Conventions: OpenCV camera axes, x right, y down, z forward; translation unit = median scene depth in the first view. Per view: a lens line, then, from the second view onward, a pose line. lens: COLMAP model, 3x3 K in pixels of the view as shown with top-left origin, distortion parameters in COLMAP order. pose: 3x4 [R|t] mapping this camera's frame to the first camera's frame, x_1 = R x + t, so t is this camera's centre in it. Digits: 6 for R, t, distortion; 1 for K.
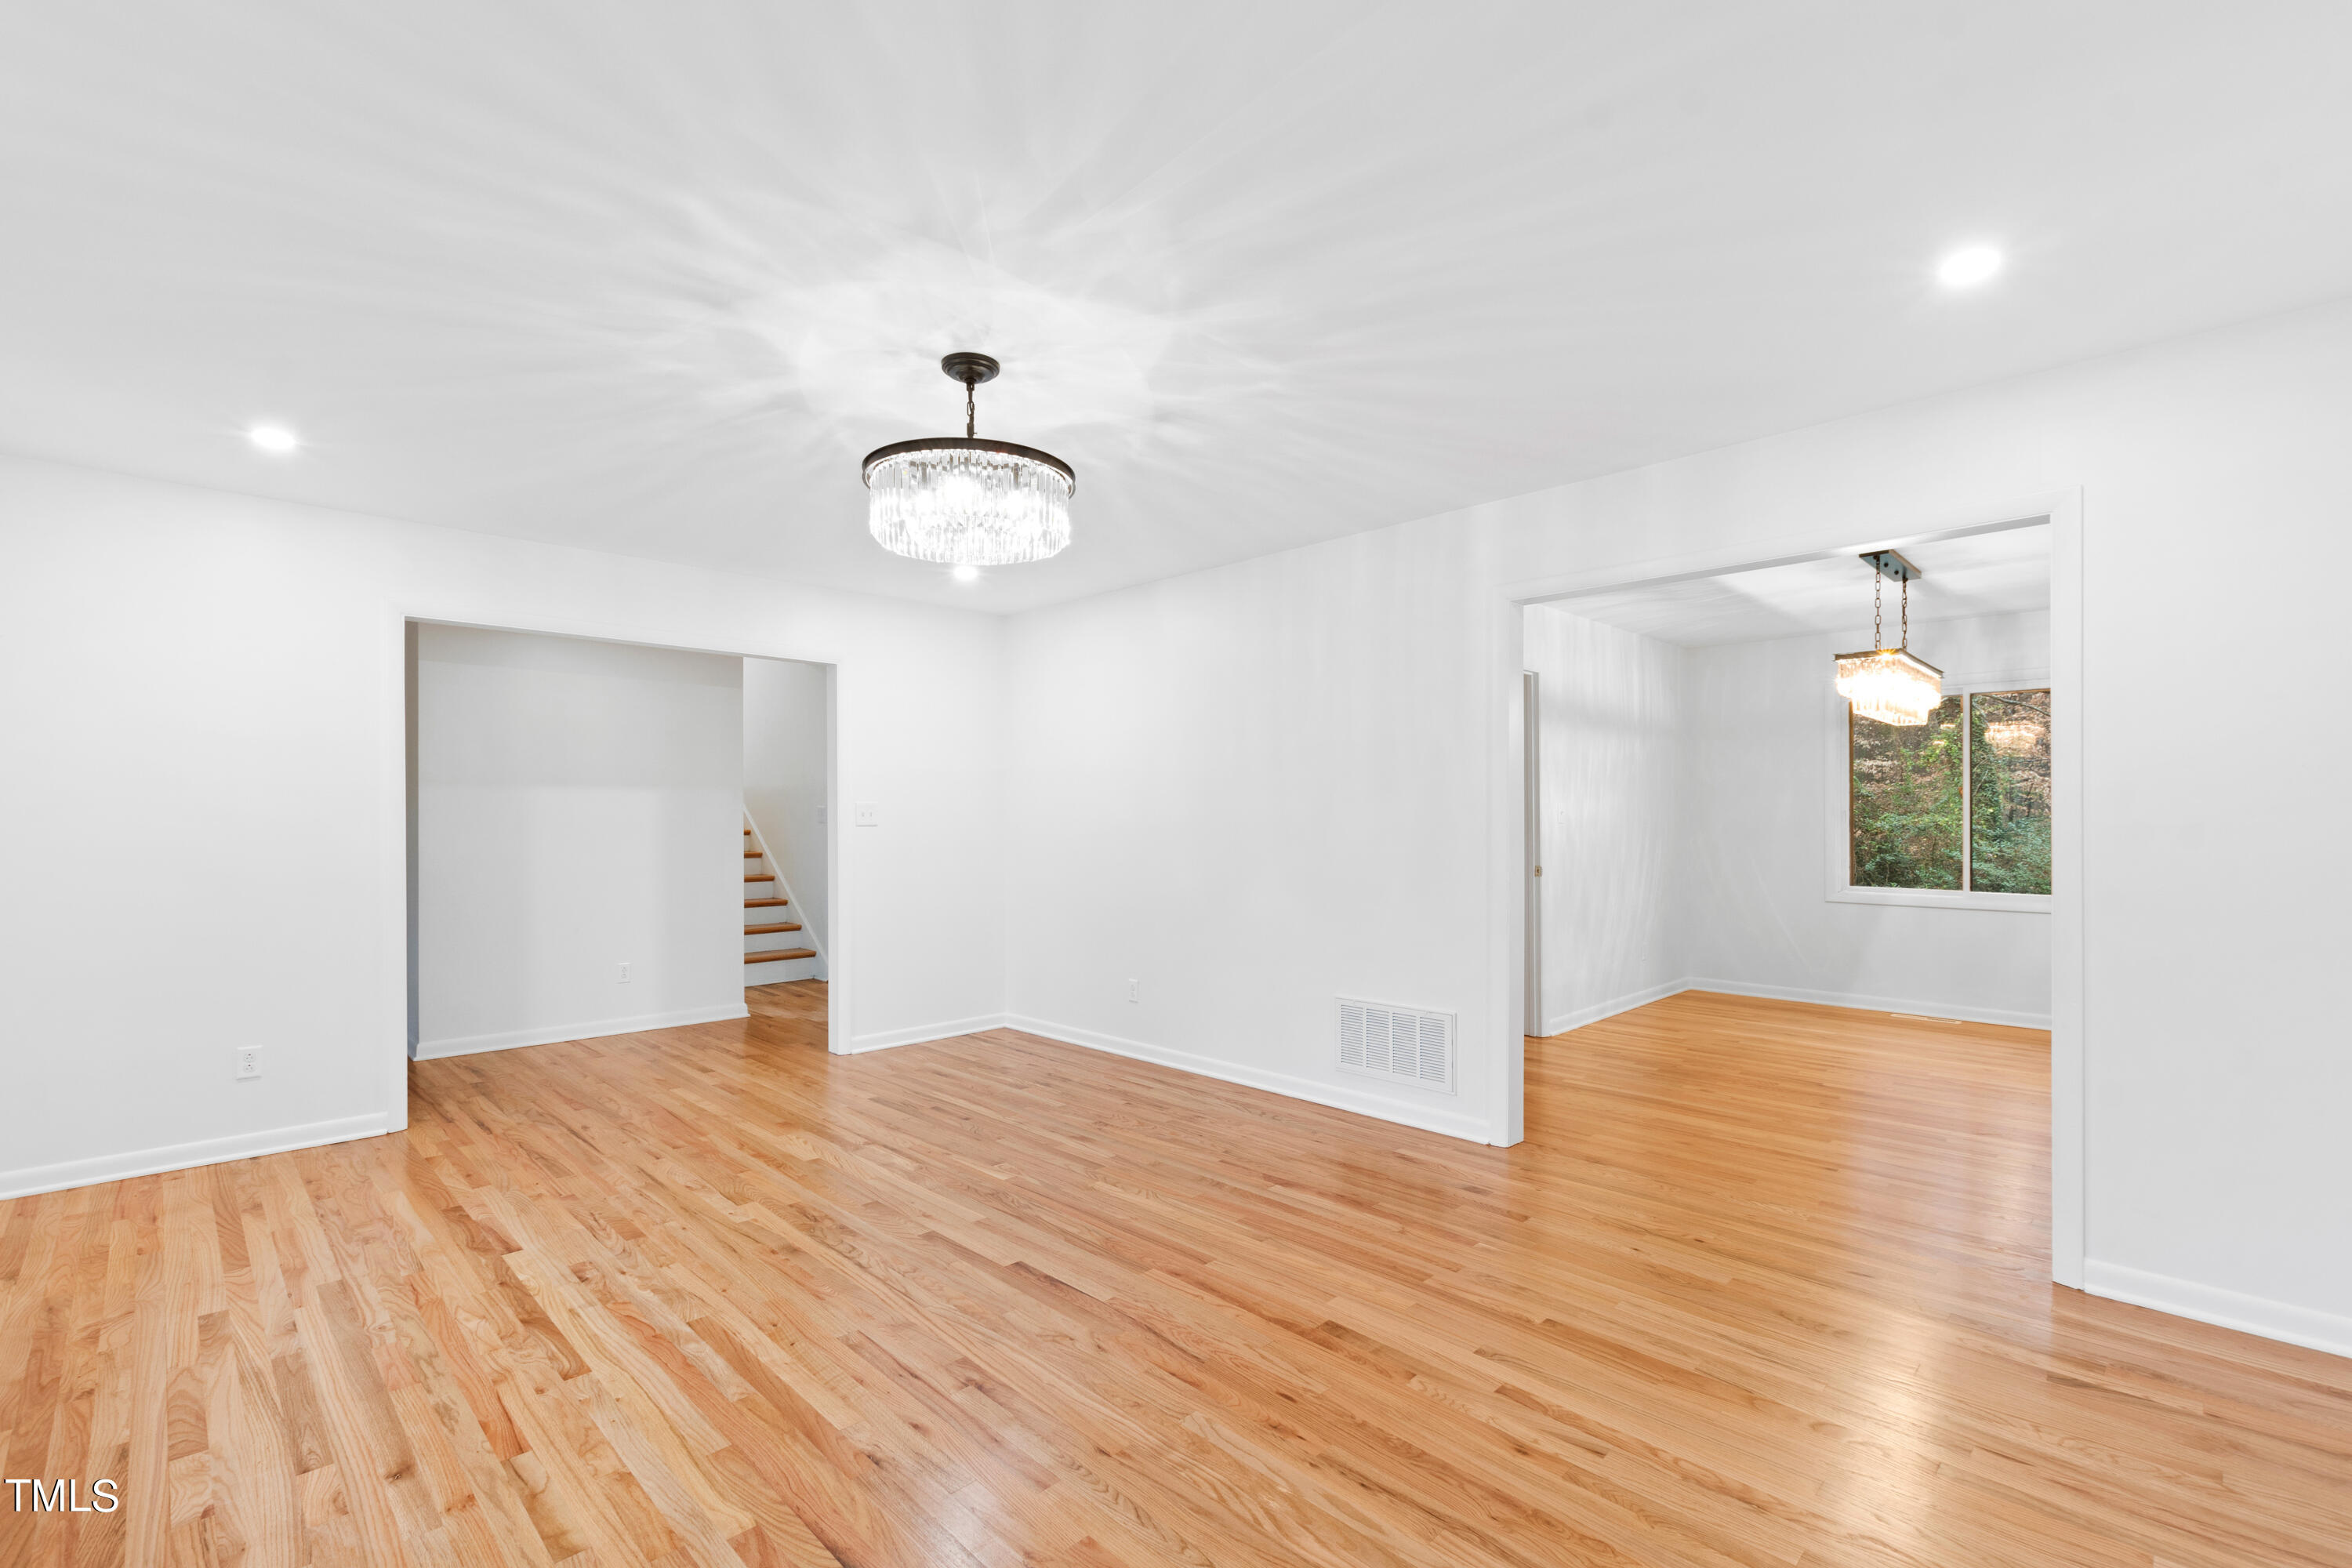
lens RADIAL K [[1017.6, 0, 1159.2], [0, 1017.6, 791.6], [0, 0, 1]] dist [0.008140, -0.002897]
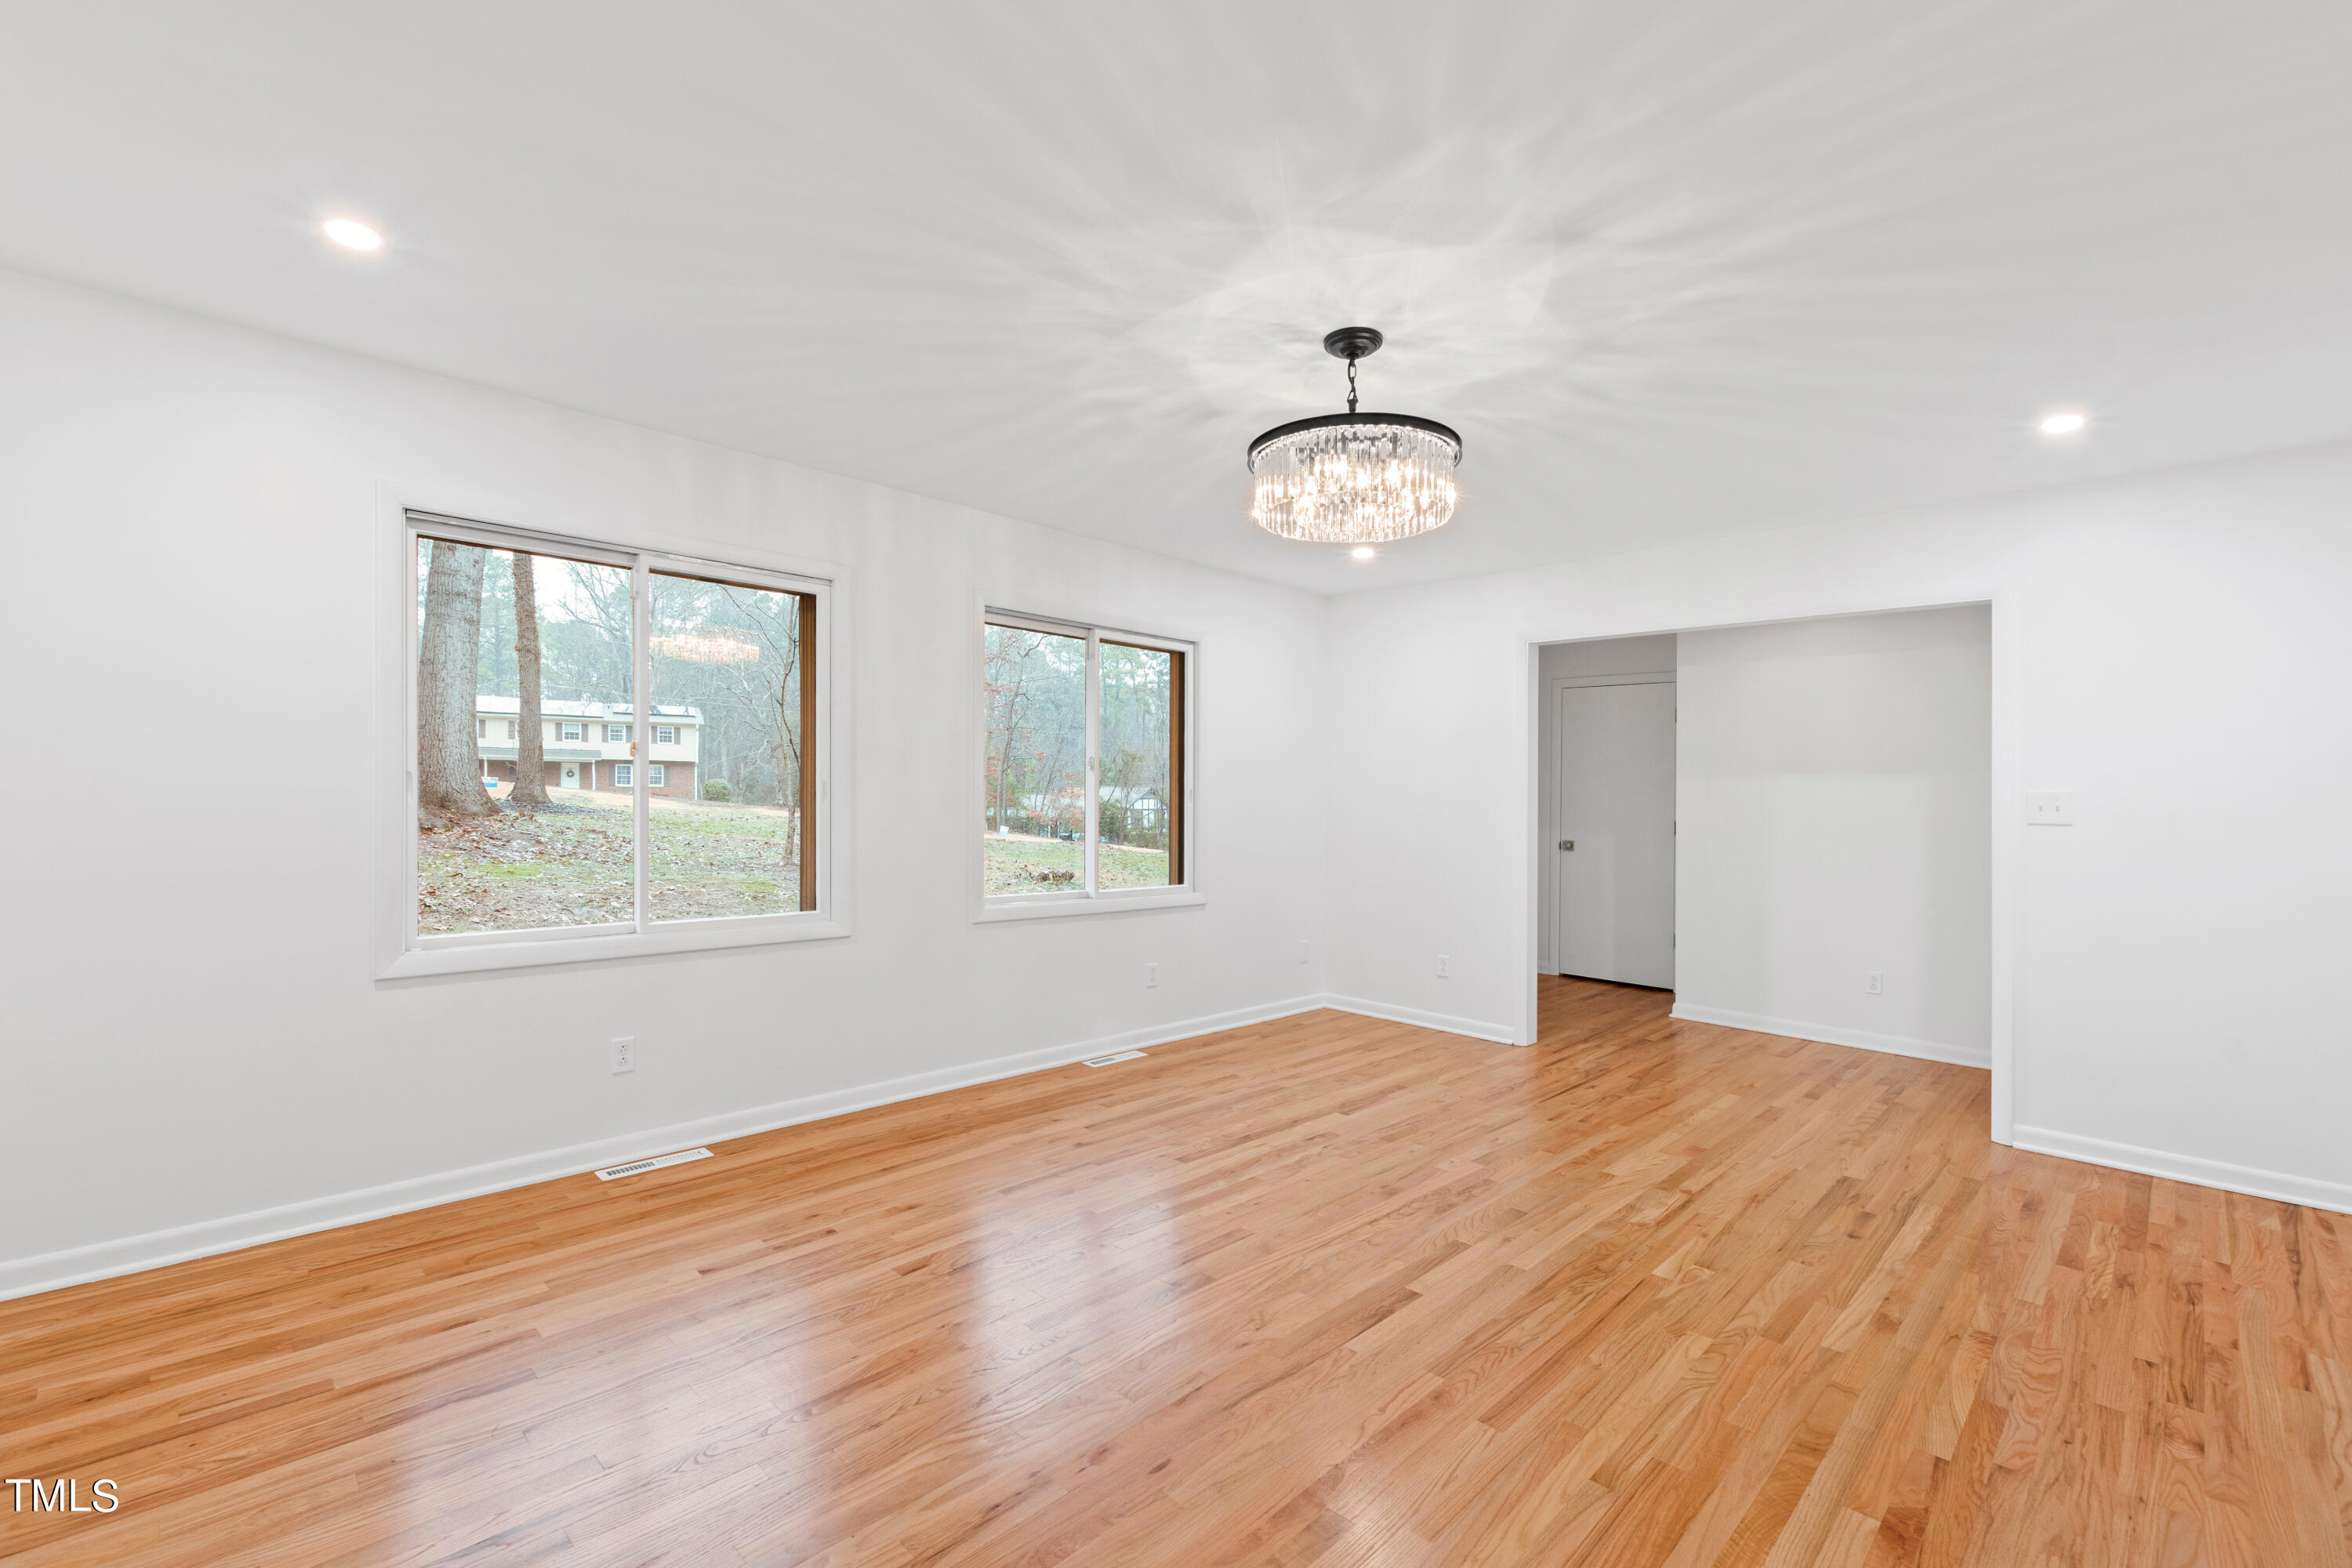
lens RADIAL K [[1017.6, 0, 1158.8], [0, 1017.6, 792.7], [0, 0, 1]] dist [0.008140, -0.002897]
pose [[0.012620, -0.000155, -0.999920, 0.696396], [0.005715, 0.999984, -0.000083, 0.015446], [0.999904, -0.005714, 0.012621, 0.696574]]
